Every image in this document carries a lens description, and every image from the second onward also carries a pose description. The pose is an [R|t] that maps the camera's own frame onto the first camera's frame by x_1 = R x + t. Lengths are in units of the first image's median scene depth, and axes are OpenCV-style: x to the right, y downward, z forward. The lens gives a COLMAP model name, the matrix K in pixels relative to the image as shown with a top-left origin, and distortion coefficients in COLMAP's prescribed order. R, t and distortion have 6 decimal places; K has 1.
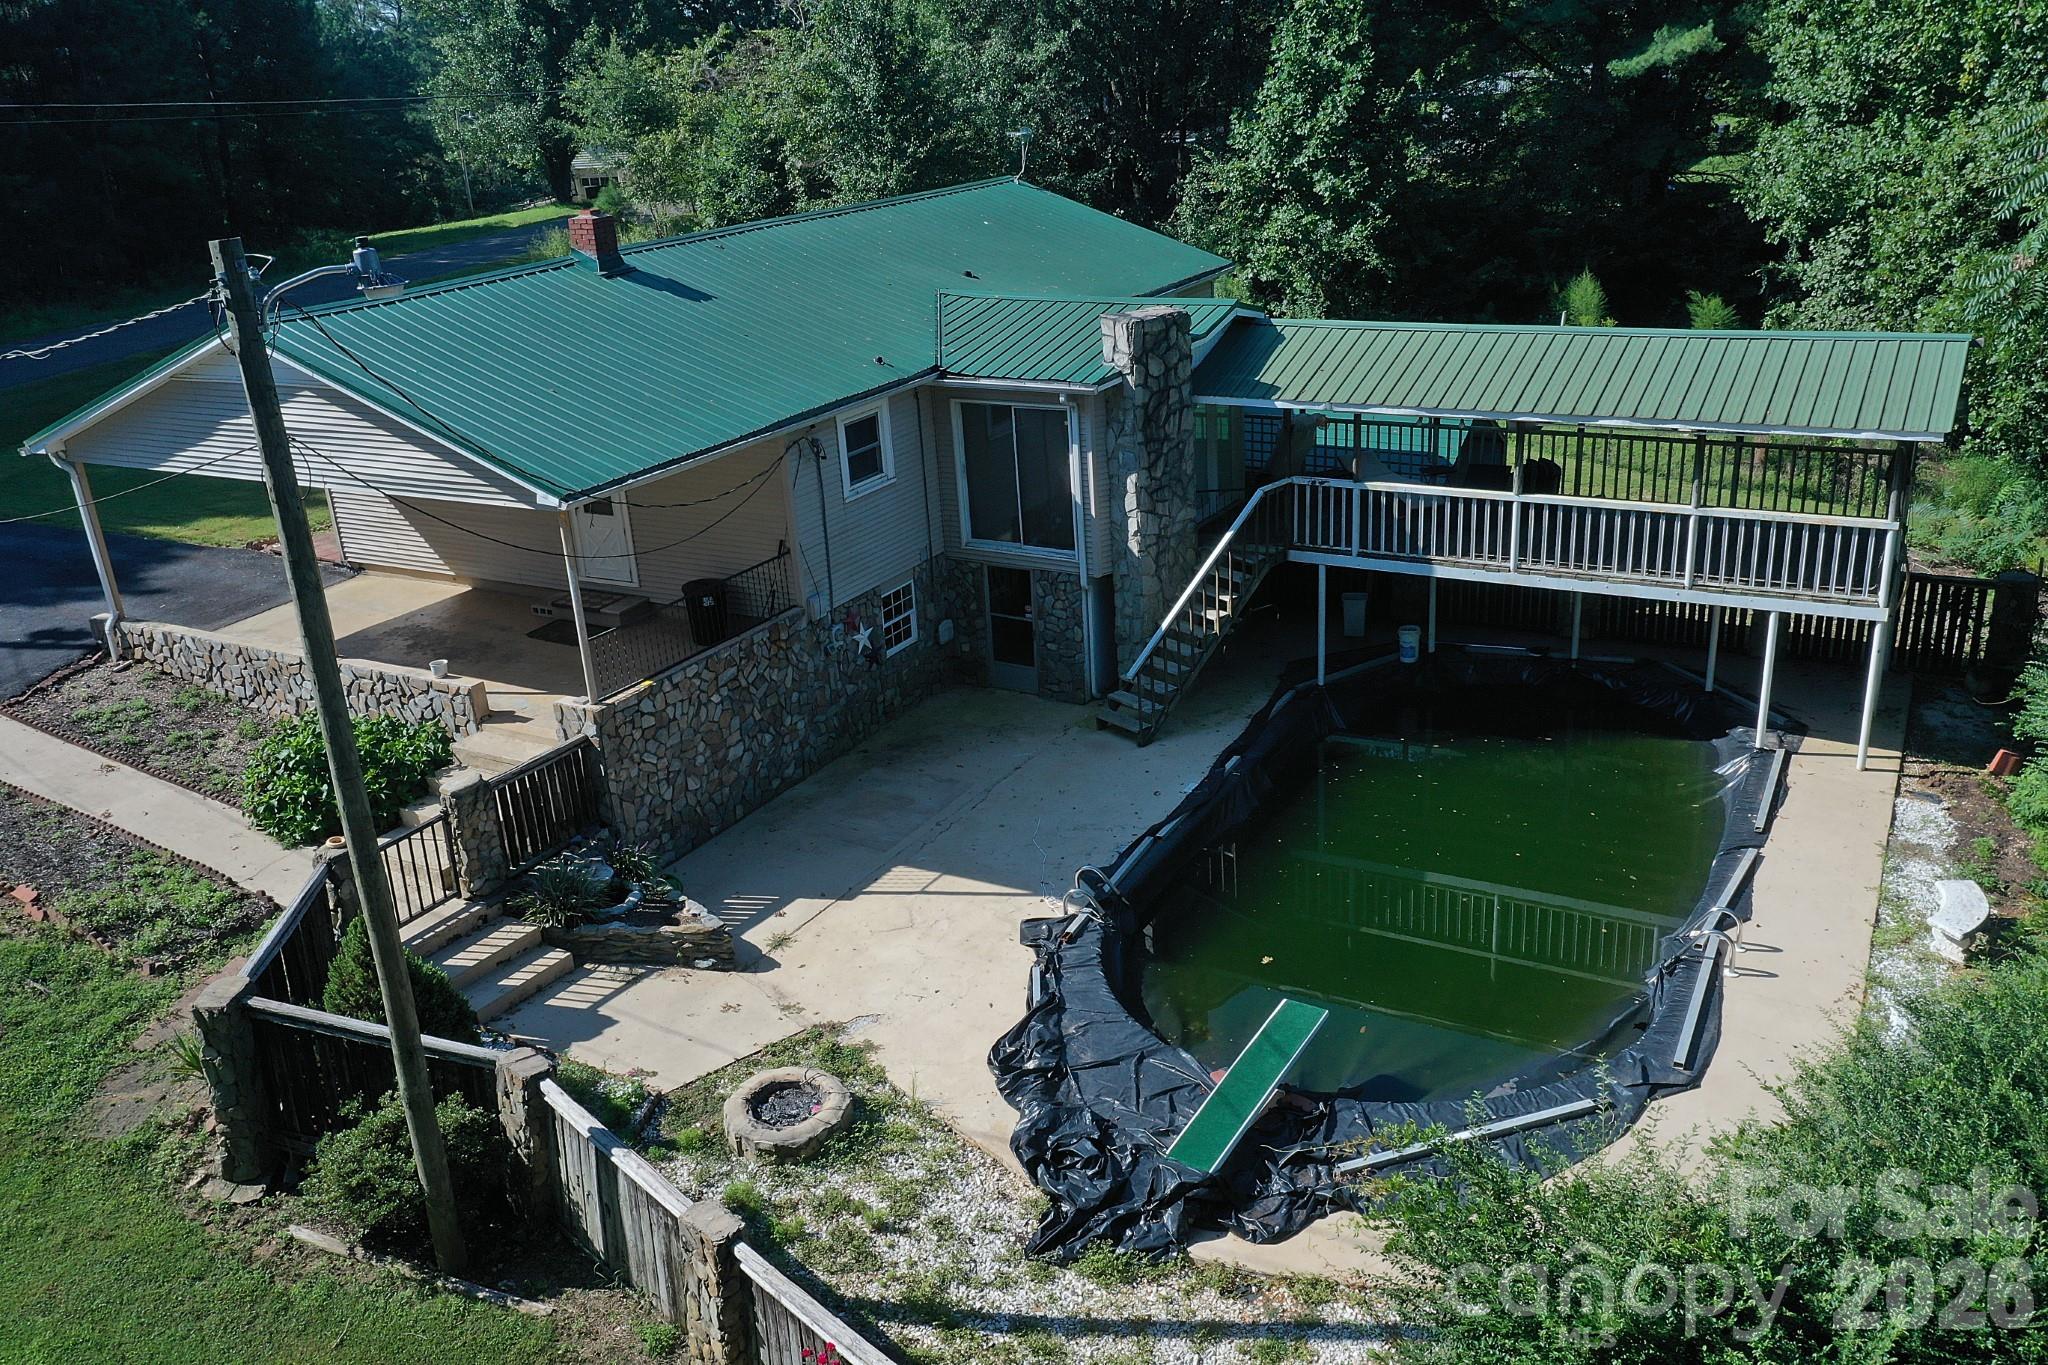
lens RADIAL K [[1642.0, 0, 1024.0], [0, 1642.0, 682.5], [0, 0, 1]] dist [0.007402, 0.007902]
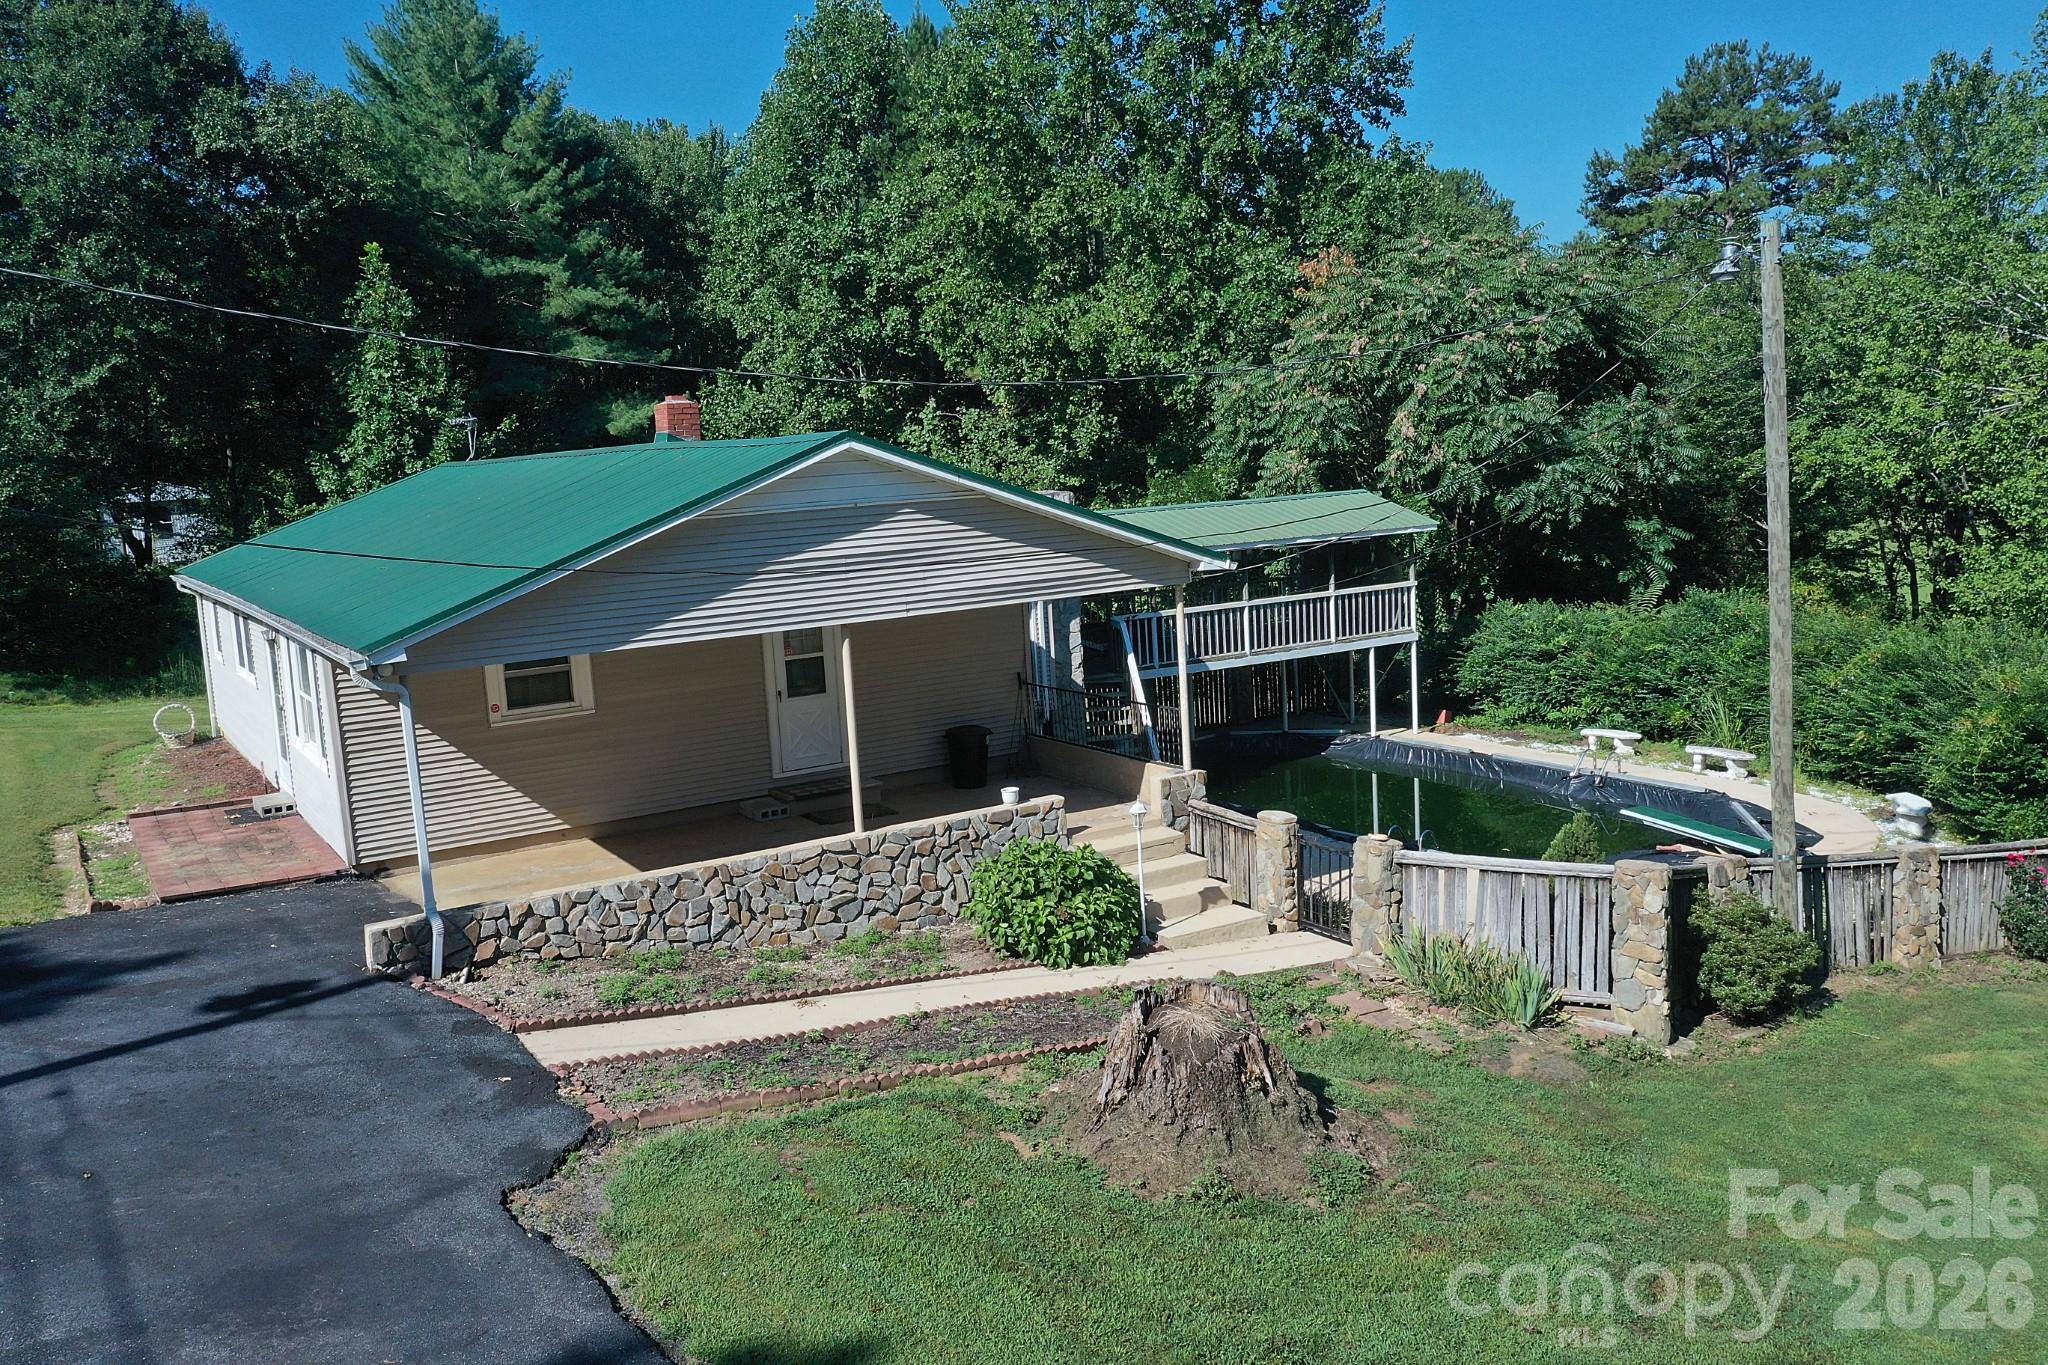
lens RADIAL K [[1642.0, 0, 1024.0], [0, 1642.0, 682.5], [0, 0, 1]] dist [0.007402, 0.007902]
pose [[0.469191, -0.087981, 0.878703, -1.063794], [0.341152, 0.935836, -0.088460, 0.015100], [-0.814540, 0.341276, 0.469101, 0.487611]]
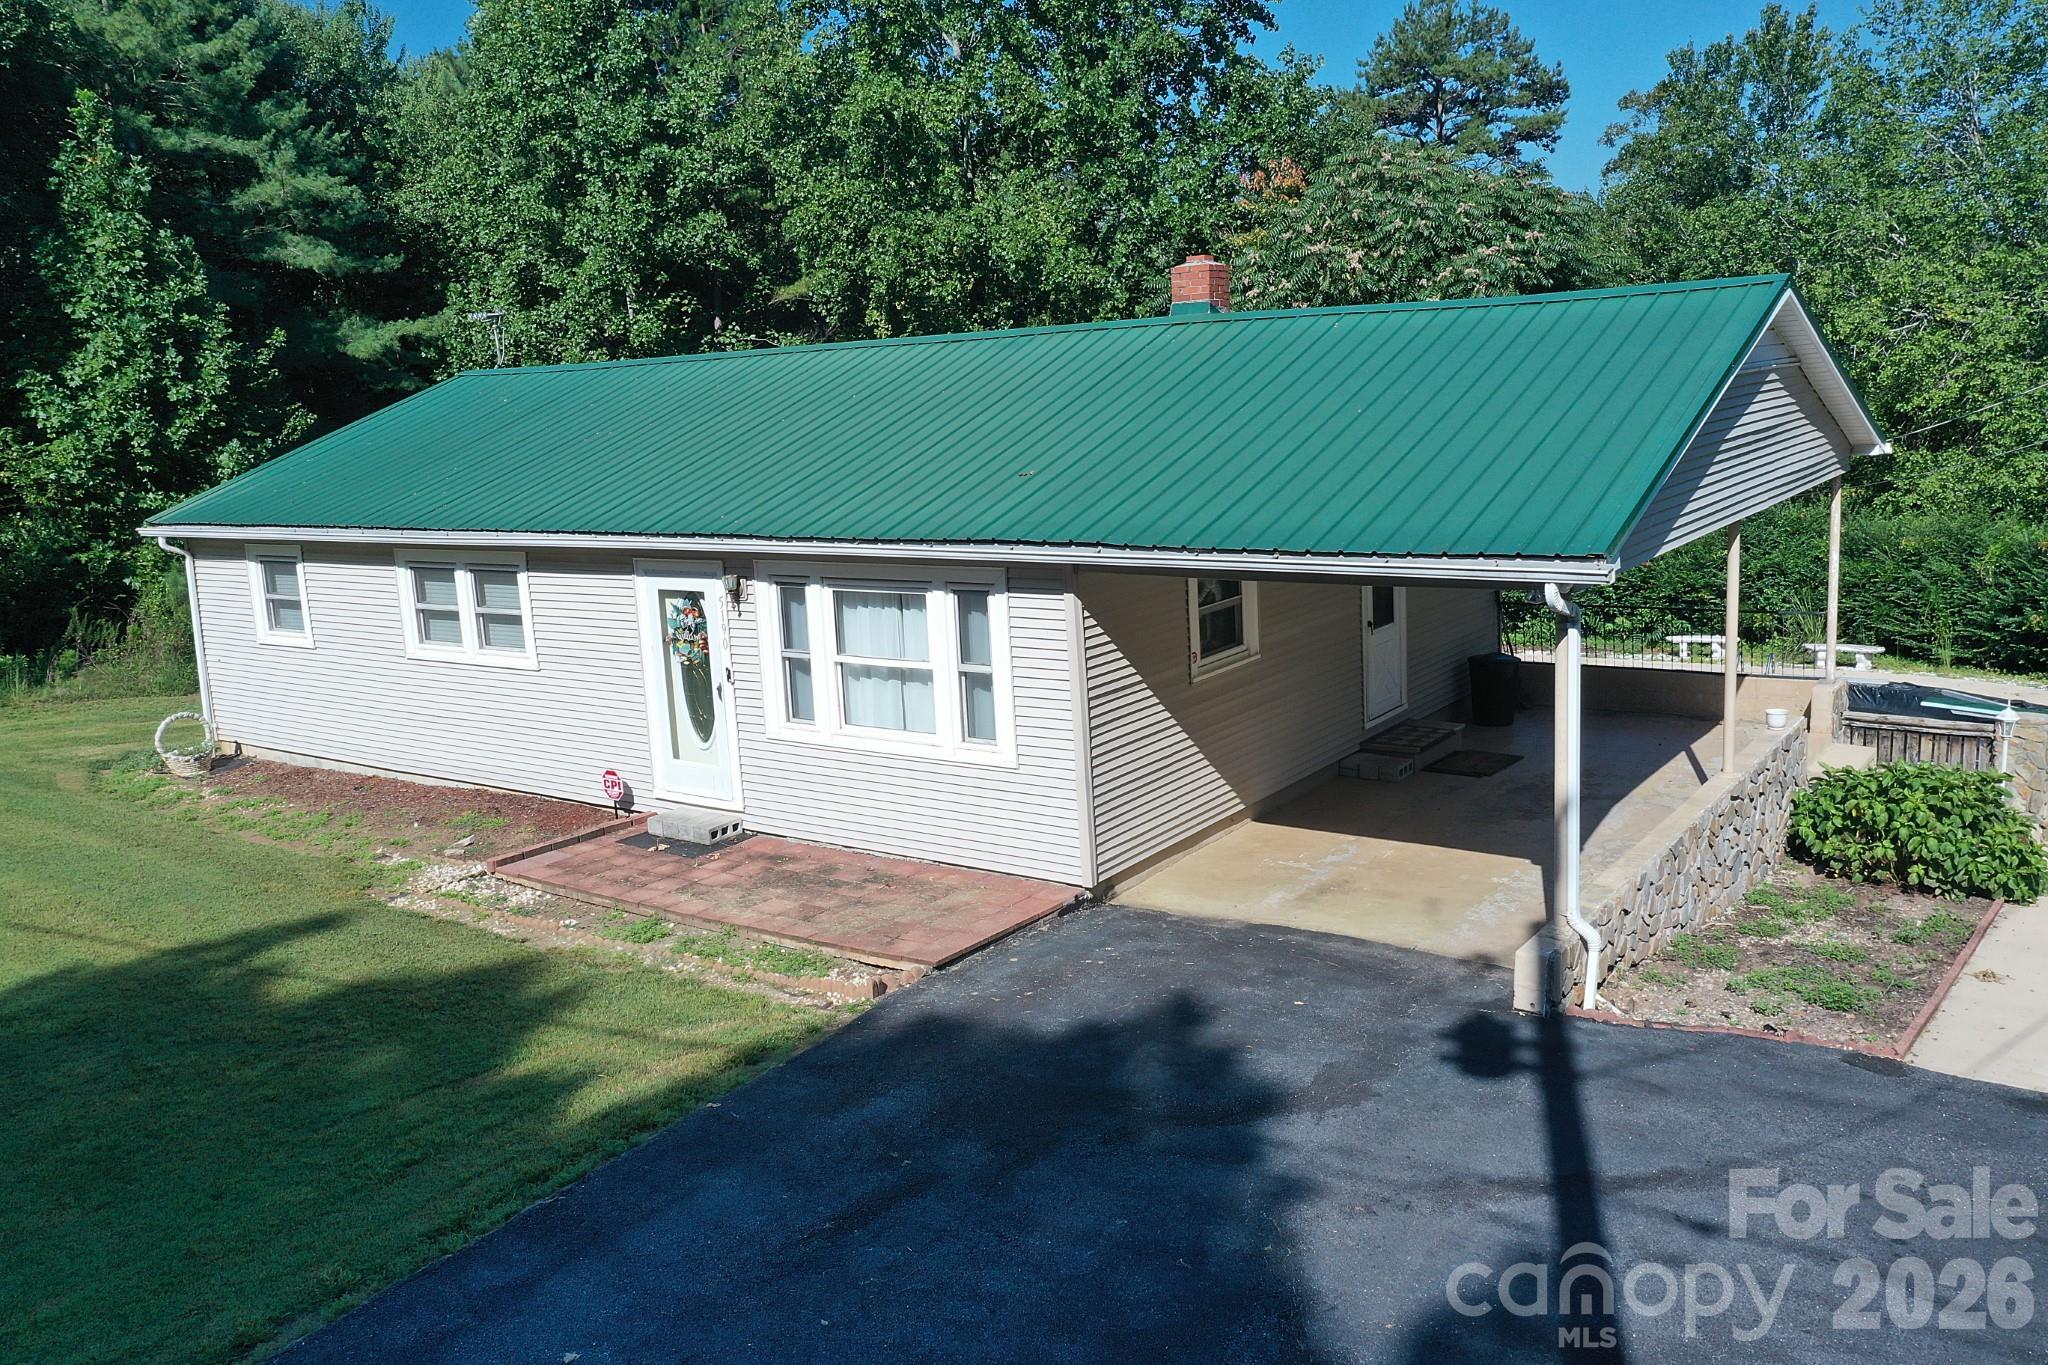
lens RADIAL K [[1642.0, 0, 1024.0], [0, 1642.0, 682.5], [0, 0, 1]] dist [0.007402, 0.007902]
pose [[0.101228, -0.127748, 0.986627, -1.077566], [0.403781, 0.911642, 0.076611, -0.213316], [-0.909238, 0.390627, 0.143866, 1.103345]]
